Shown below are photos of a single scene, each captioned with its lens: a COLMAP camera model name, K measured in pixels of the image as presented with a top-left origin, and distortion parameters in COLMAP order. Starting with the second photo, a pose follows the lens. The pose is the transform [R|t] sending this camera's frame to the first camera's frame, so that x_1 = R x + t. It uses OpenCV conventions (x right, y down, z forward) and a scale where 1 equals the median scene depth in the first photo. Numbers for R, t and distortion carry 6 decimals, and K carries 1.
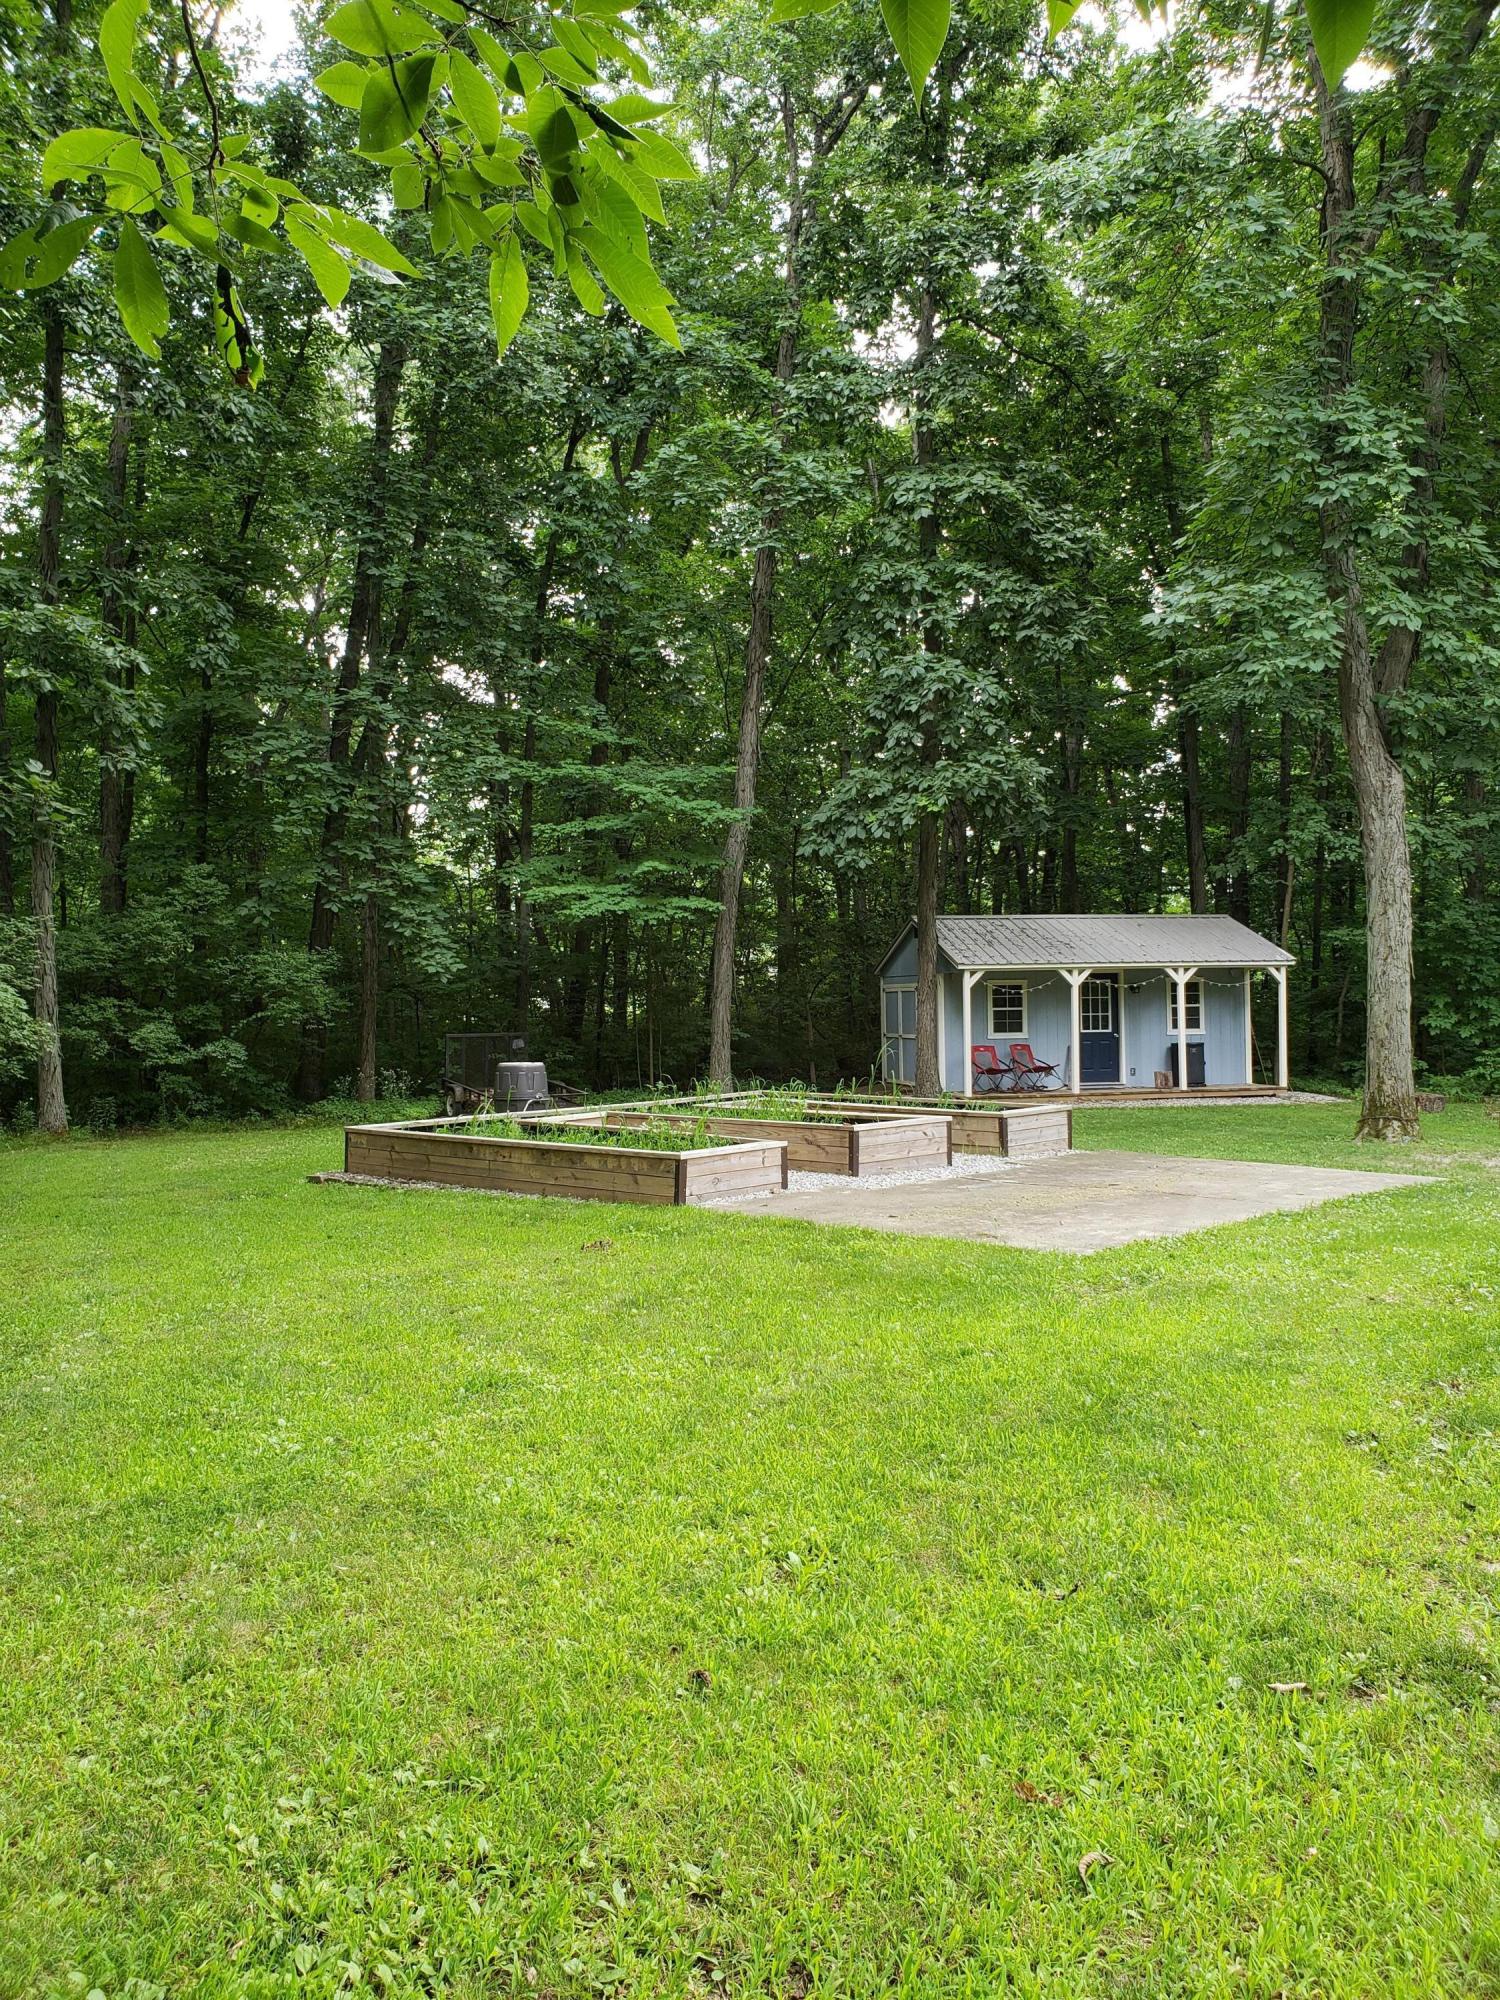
lens RADIAL K [[1533.3, 0, 750.0], [0, 1533.3, 1000.0], [0, 0, 1]] dist [0.130759, -0.252482]
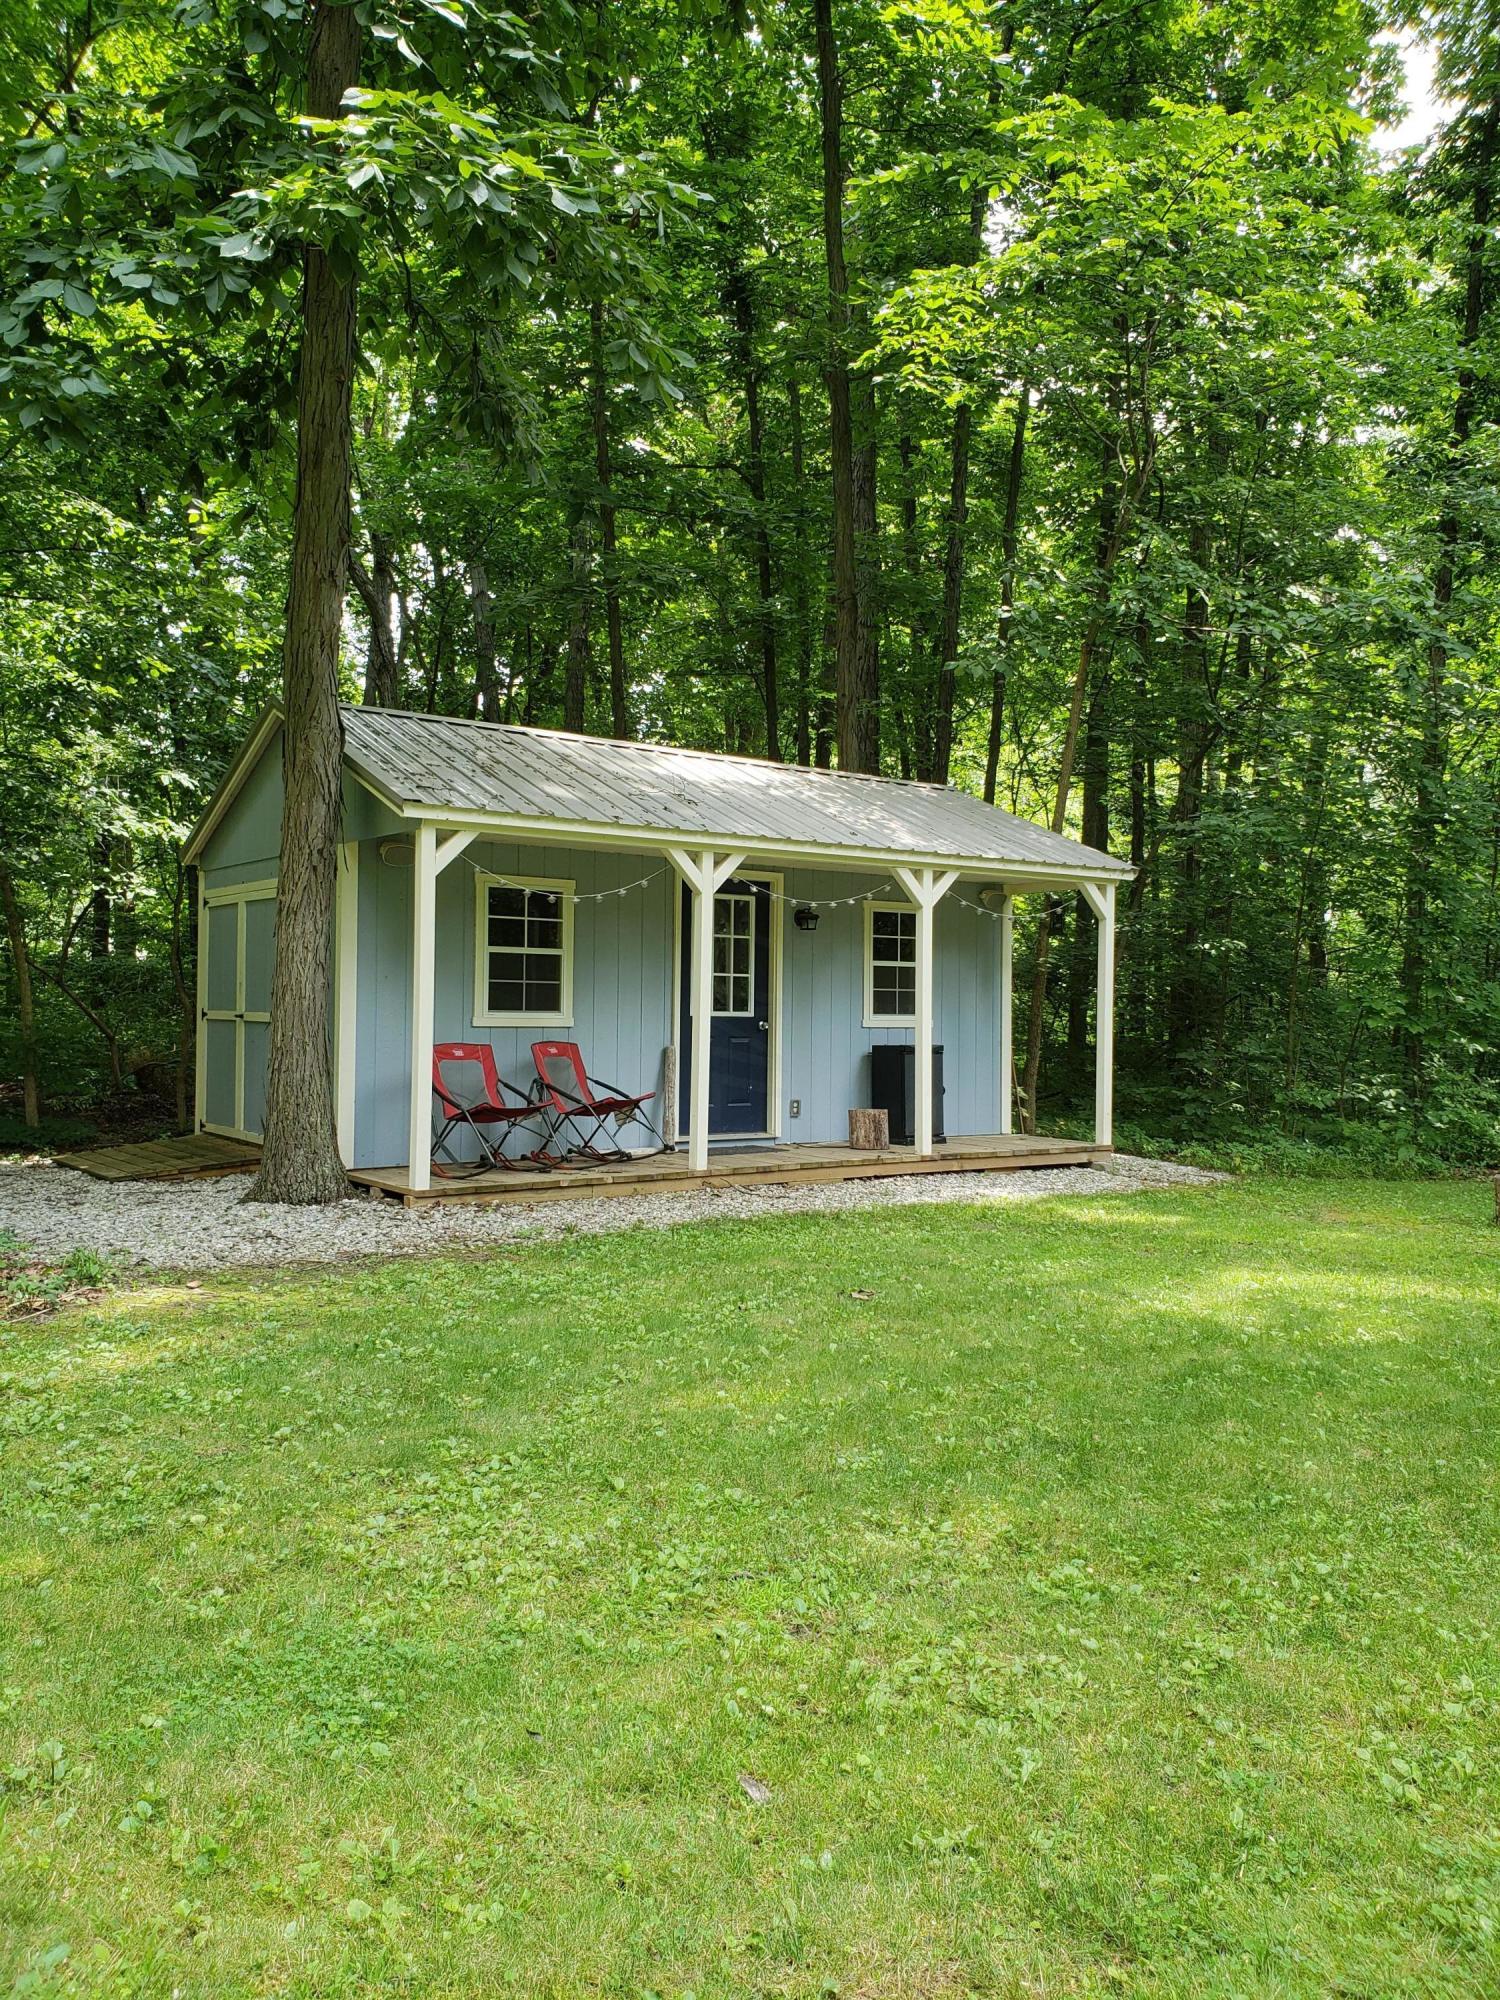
lens RADIAL K [[1533.3, 0, 750.0], [0, 1533.3, 1000.0], [0, 0, 1]] dist [0.130759, -0.252482]
pose [[0.931655, 0.028009, 0.362262, 0.080568], [-0.027101, 0.999604, -0.007587, 0.019902], [-0.362331, -0.002749, 0.932045, 0.622233]]
